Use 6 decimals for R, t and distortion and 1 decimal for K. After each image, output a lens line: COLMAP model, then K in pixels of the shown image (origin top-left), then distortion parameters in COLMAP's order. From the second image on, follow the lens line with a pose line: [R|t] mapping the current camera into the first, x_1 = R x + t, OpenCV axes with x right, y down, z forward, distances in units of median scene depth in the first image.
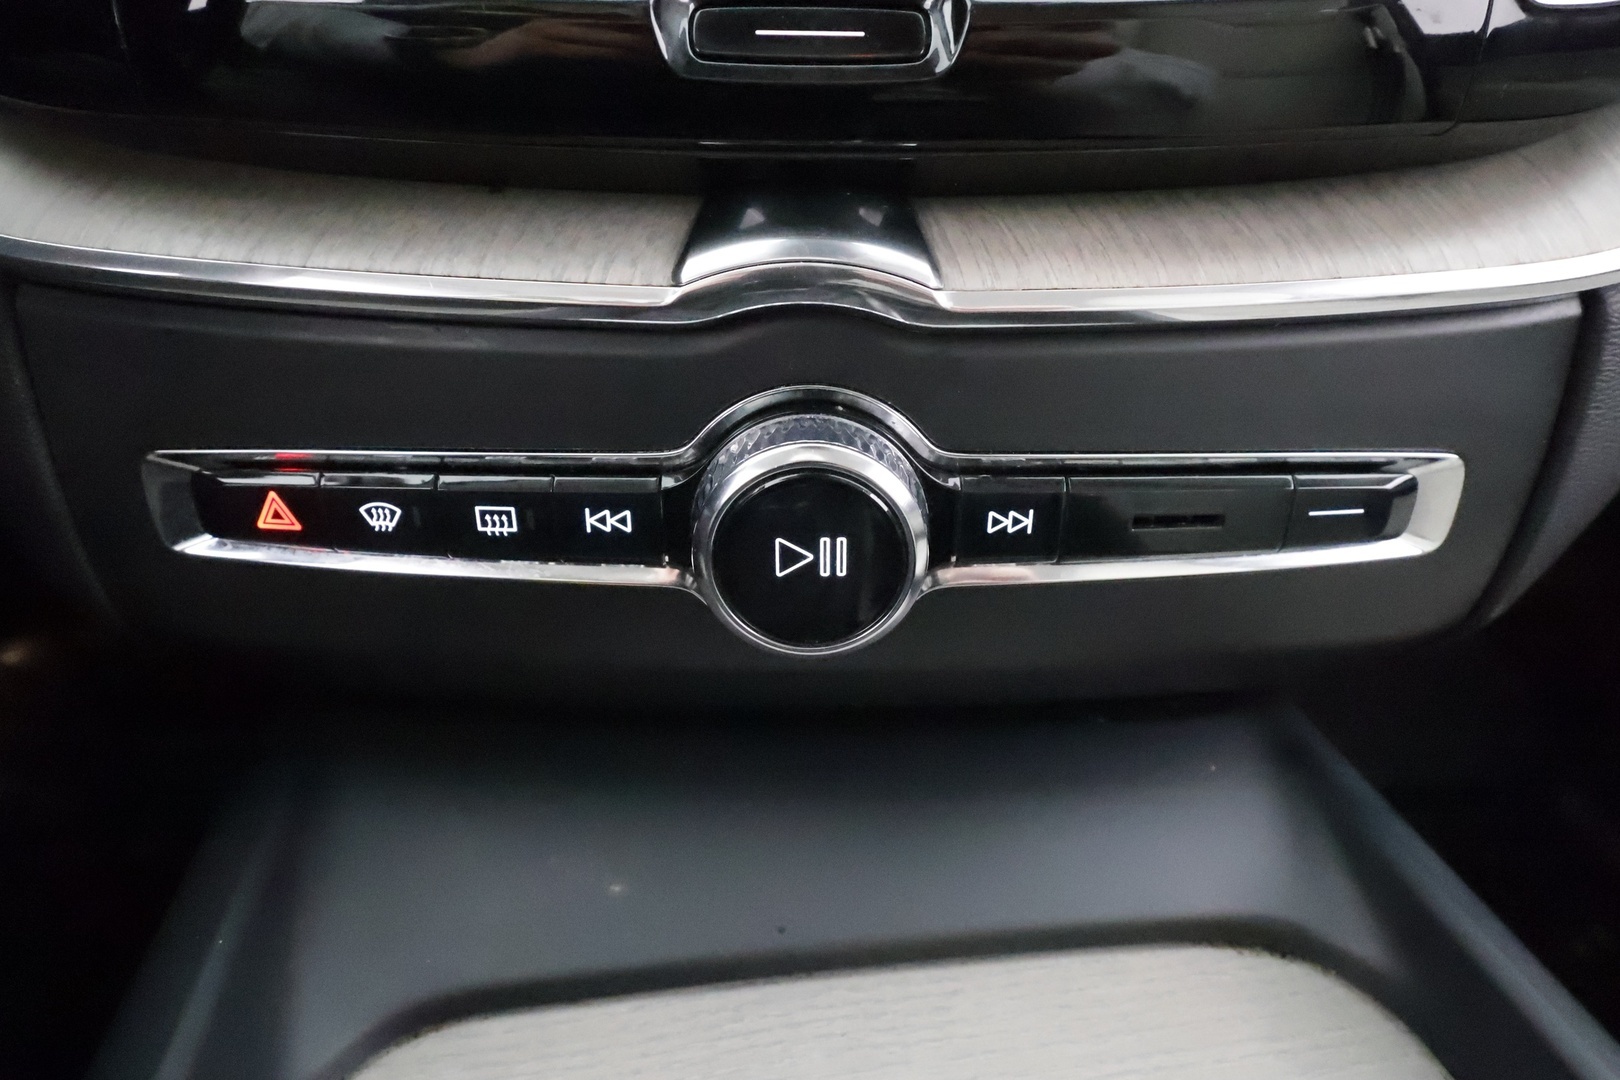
lens RADIAL K [[940.9, 0, 811.1], [0, 940.9, 538.4], [0, 0, 1]] dist [0.004918, 0.000635]
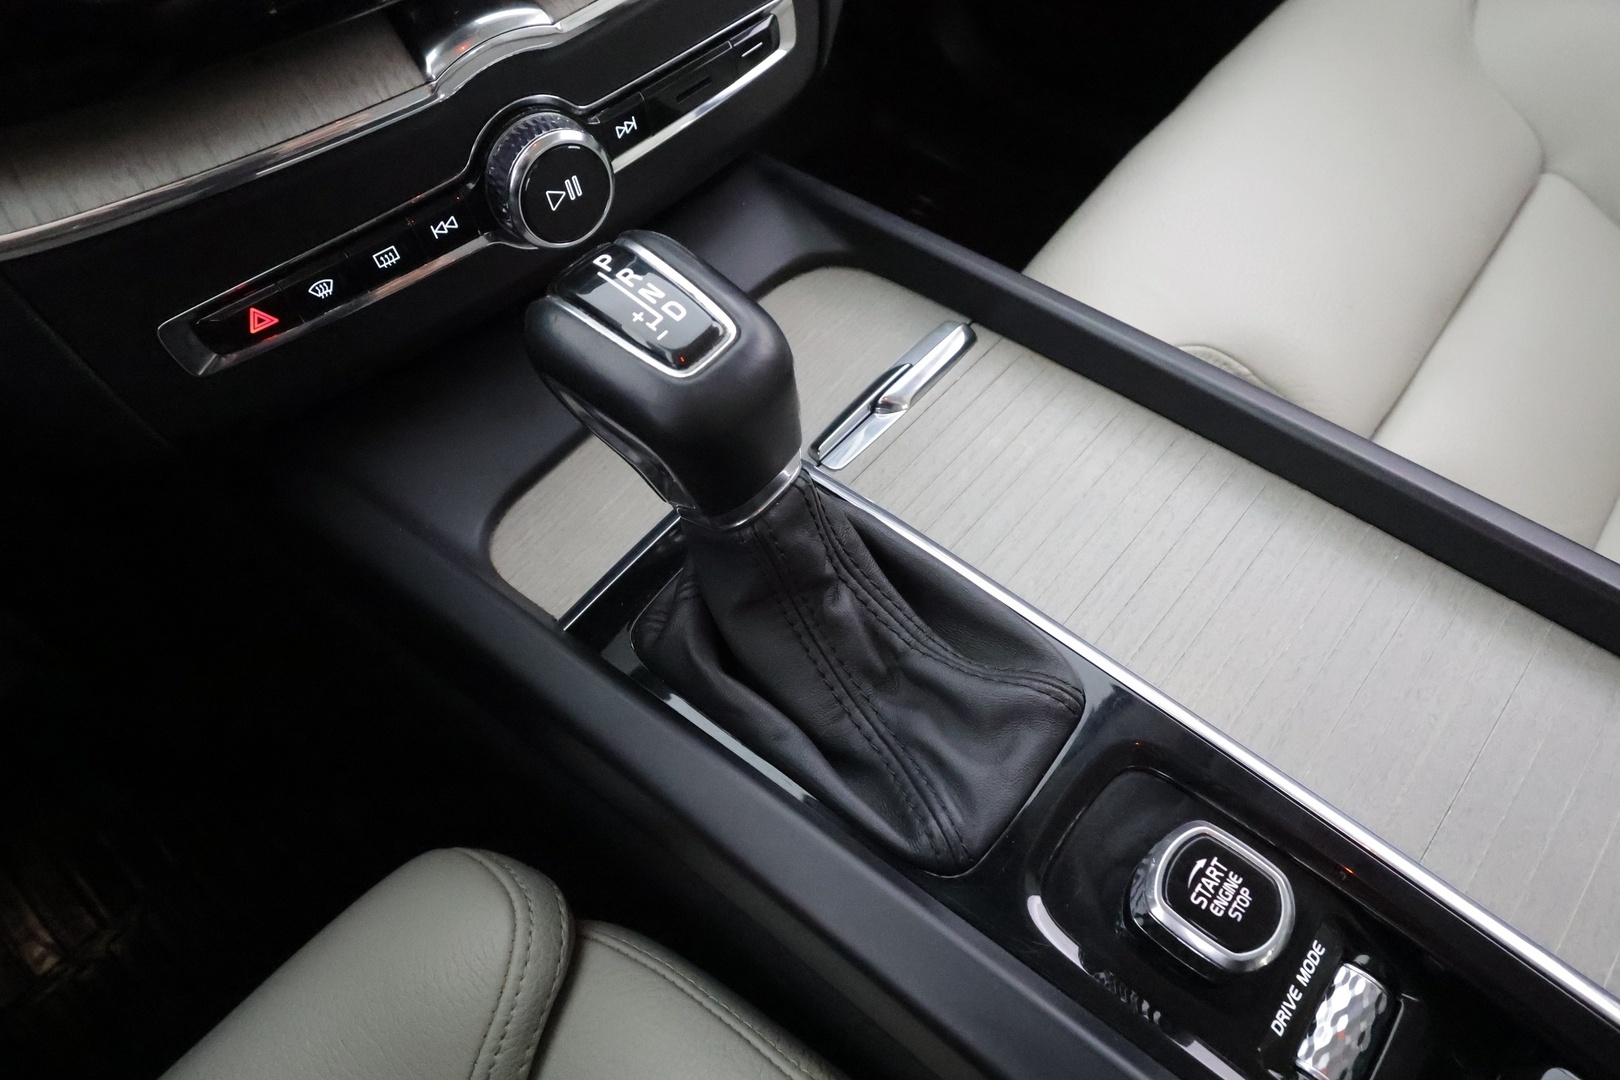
lens RADIAL K [[934.9, 0, 818.0], [0, 934.9, 539.5], [0, 0, 1]] dist [0.003077, -0.005444]
pose [[0.739502, -0.584701, 0.333559, -0.626931], [0.355510, 0.760007, 0.544060, -0.279749], [-0.571620, -0.283750, 0.769894, -0.926197]]
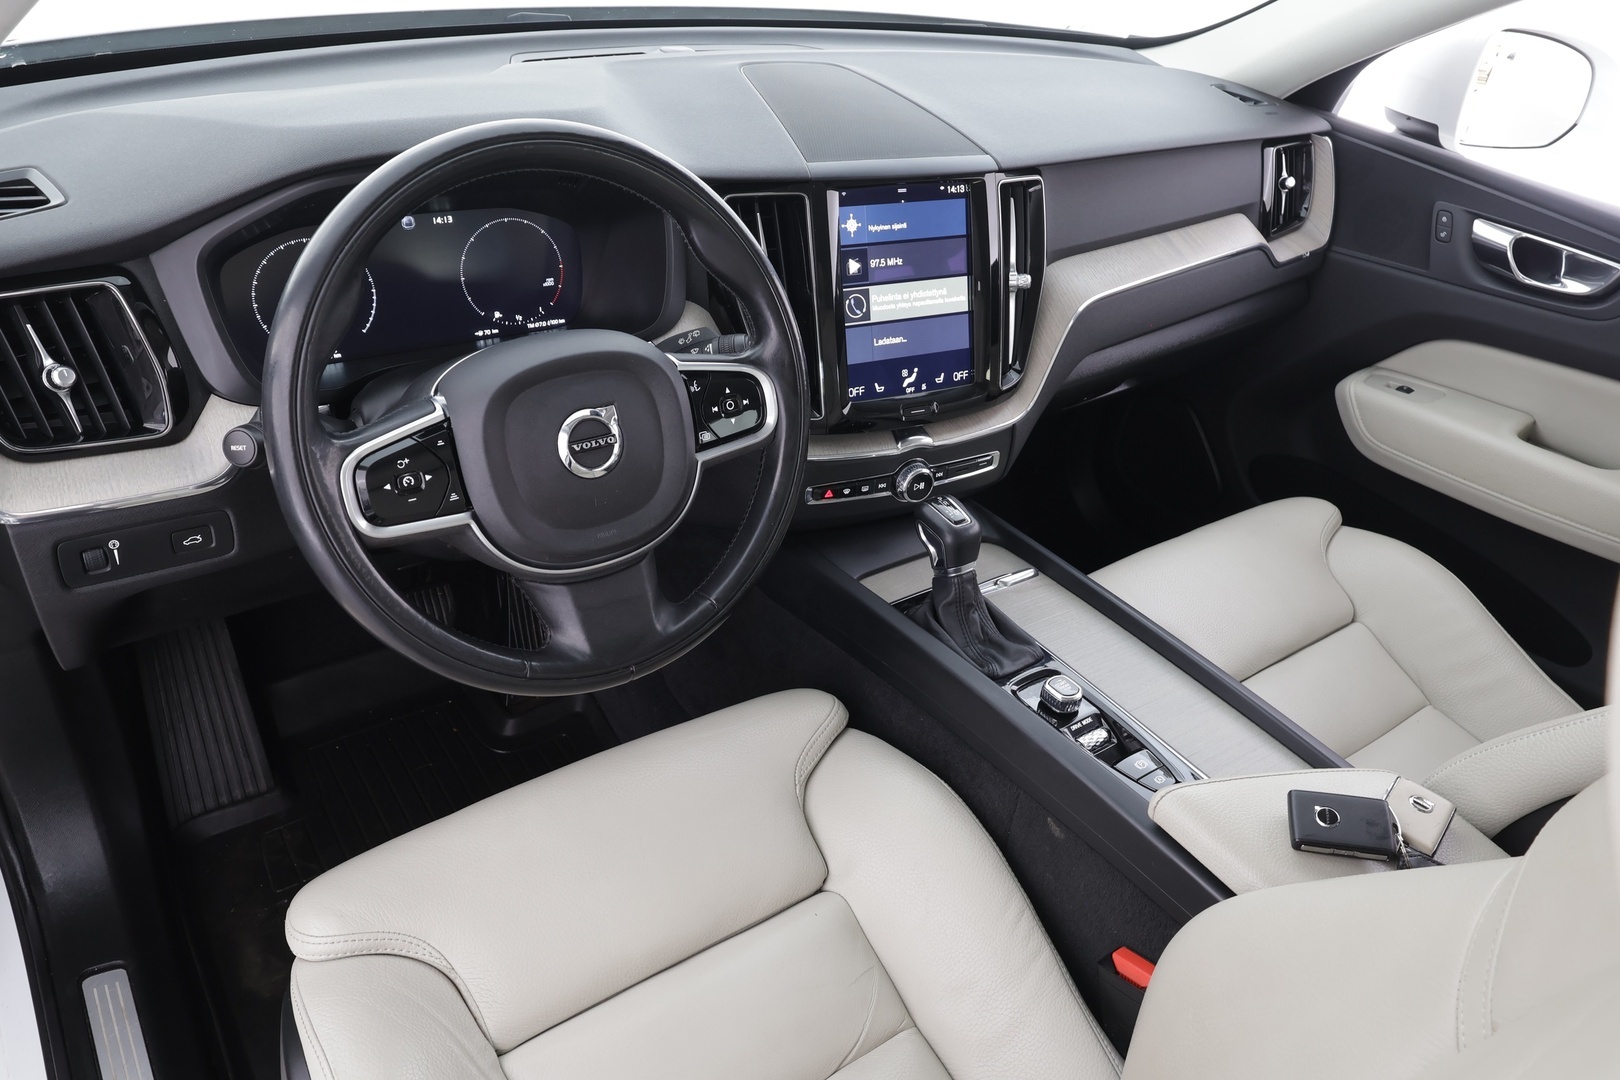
lens RADIAL K [[1142.2, 0, 811.3], [0, 1142.2, 541.3], [0, 0, 1]] dist [-0.005673, -0.002911]
pose [[0.882923, -0.182619, 0.432547, -3.721901], [0.131162, 0.980516, 0.146238, -0.771395], [-0.450825, -0.072383, 0.889673, -5.113567]]
